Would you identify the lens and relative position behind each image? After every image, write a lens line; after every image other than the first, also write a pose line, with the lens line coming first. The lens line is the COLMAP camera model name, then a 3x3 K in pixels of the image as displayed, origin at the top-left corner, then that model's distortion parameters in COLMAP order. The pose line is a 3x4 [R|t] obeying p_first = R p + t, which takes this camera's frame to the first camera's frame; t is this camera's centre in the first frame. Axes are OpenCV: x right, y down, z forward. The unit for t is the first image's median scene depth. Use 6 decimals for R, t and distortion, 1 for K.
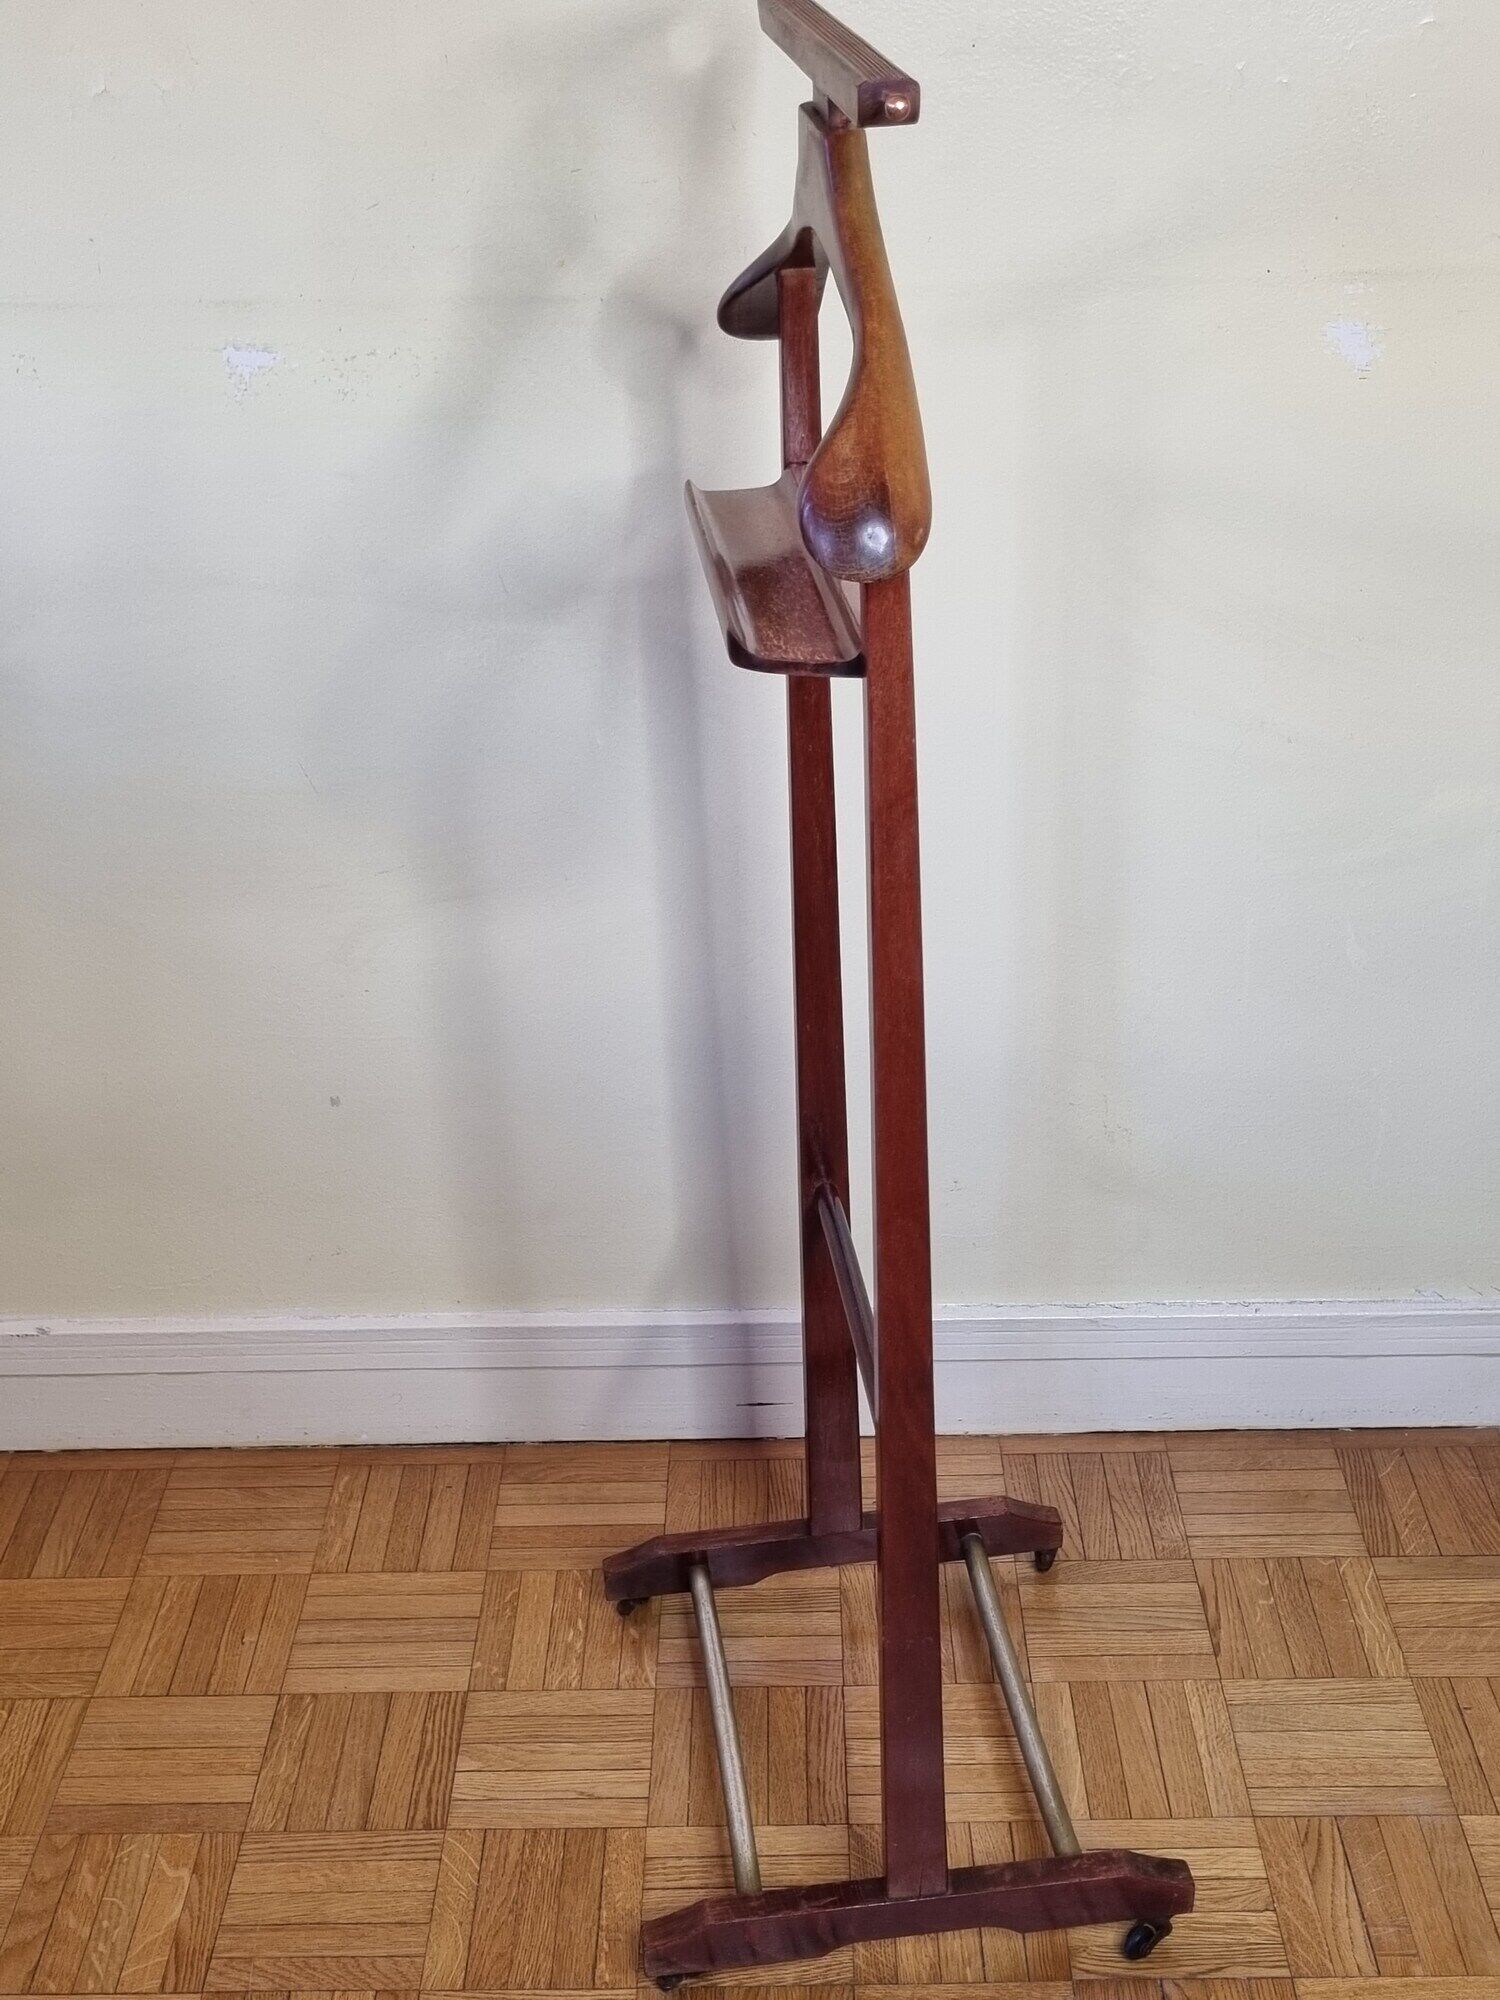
lens RADIAL K [[2551.6, 0, 765.0], [0, 2551.6, 997.8], [0, 0, 1]] dist [0.031045, 0.000000]
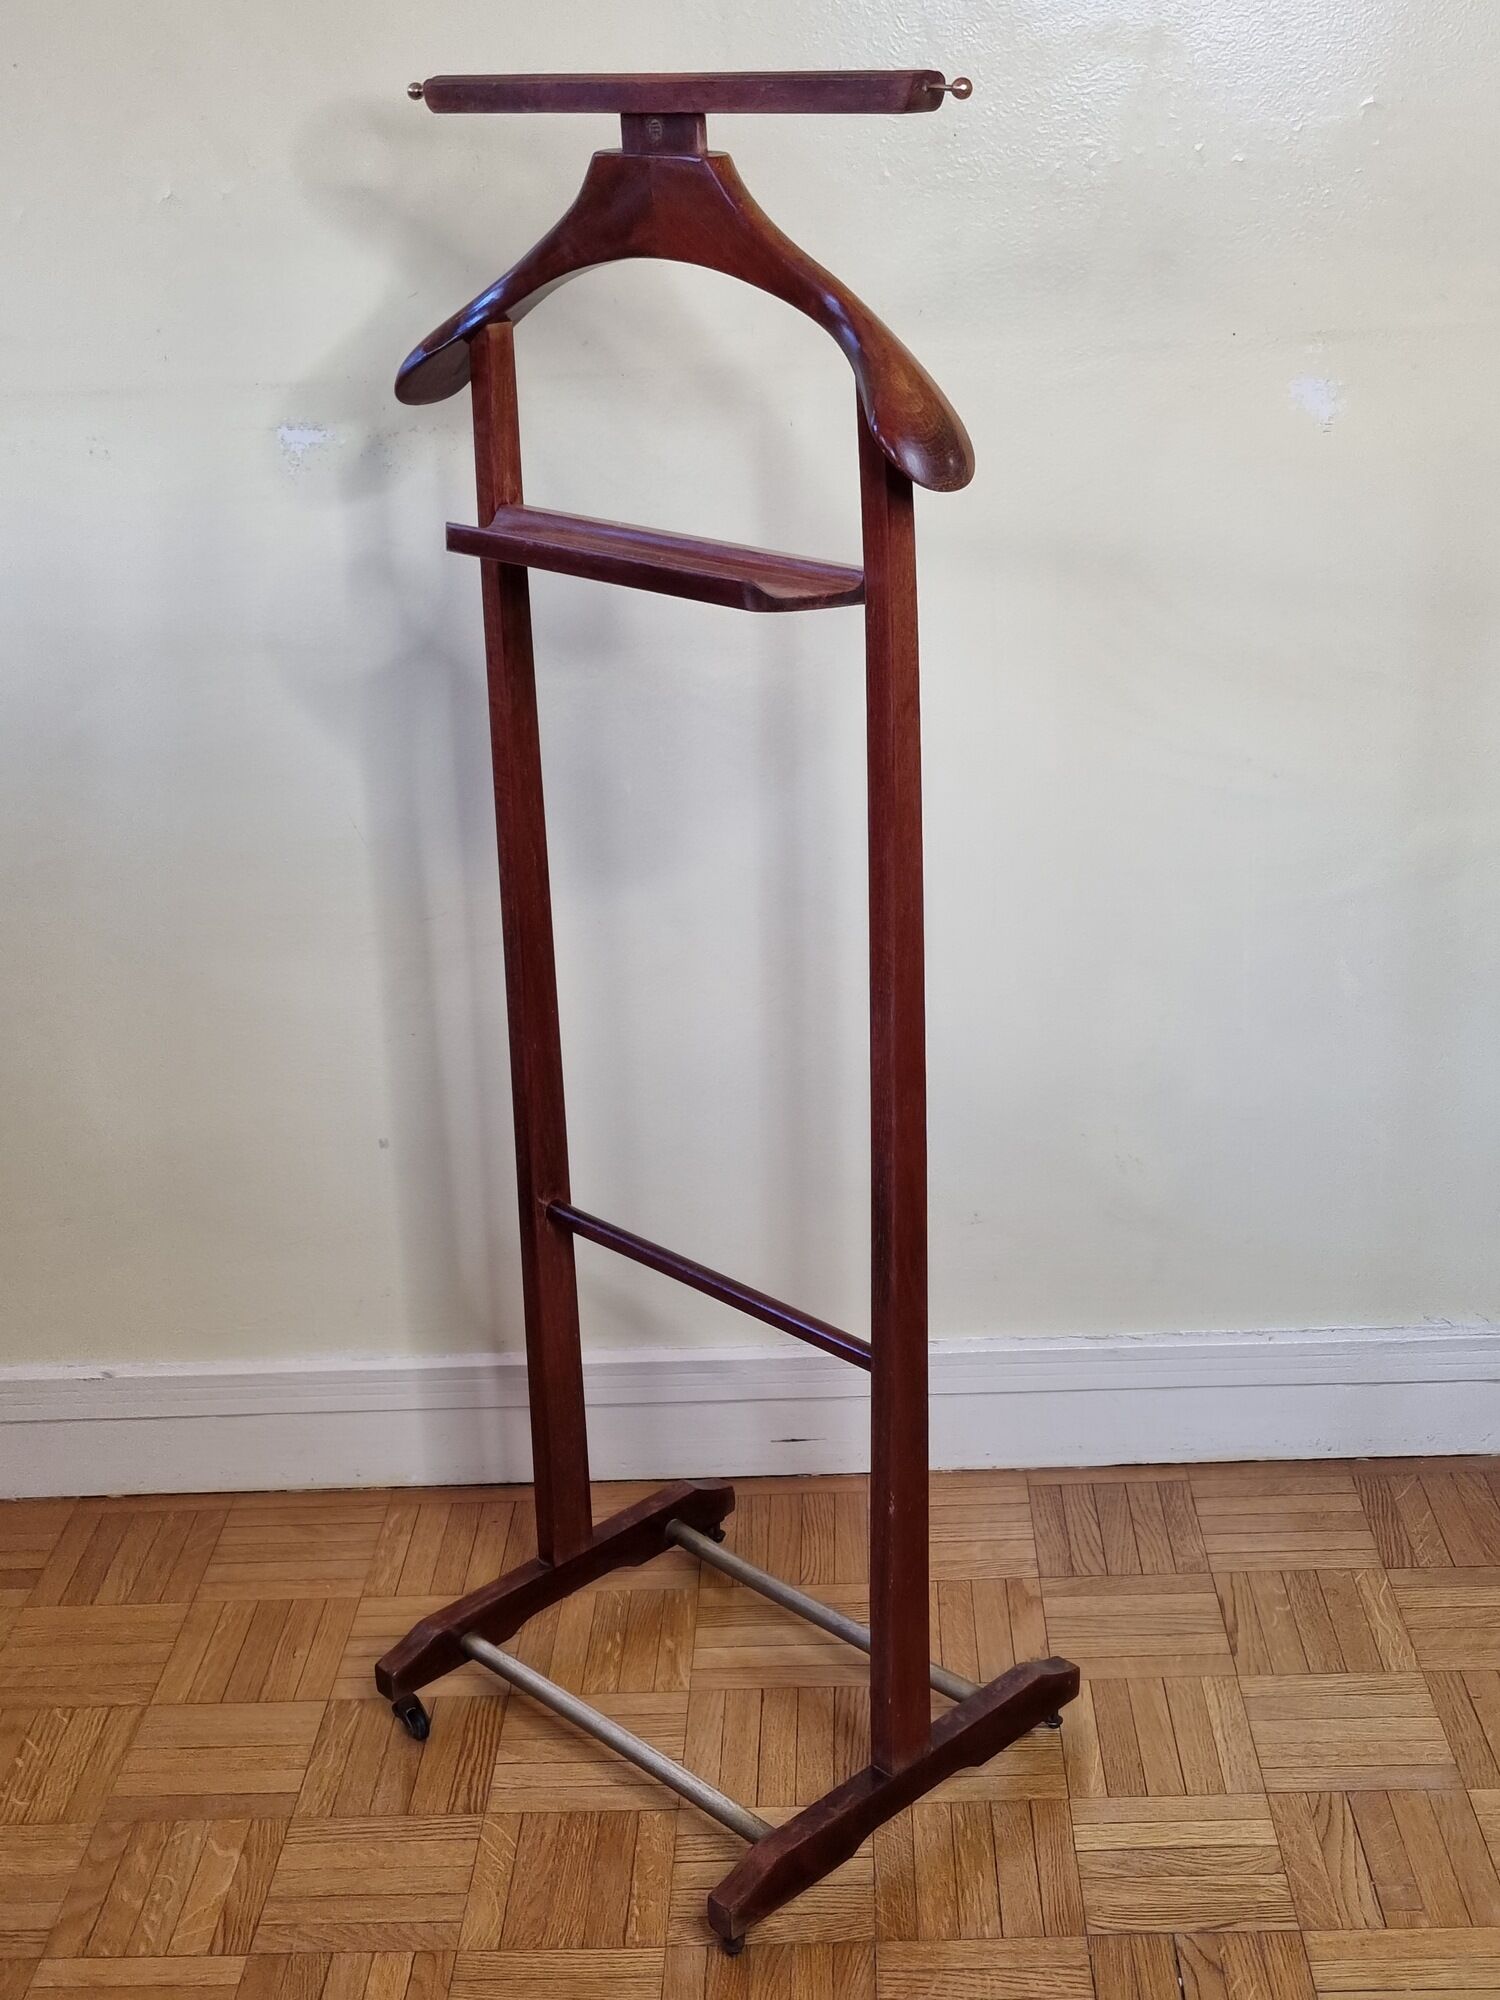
lens RADIAL K [[2551.6, 0, 783.4], [0, 2551.6, 1012.3], [0, 0, 1]] dist [0.031045, 0.000000]
pose [[0.999528, -0.016809, -0.025729, 0.026439], [0.014348, 0.995561, -0.093021, 0.093318], [0.027178, 0.092608, 0.995332, -0.054925]]
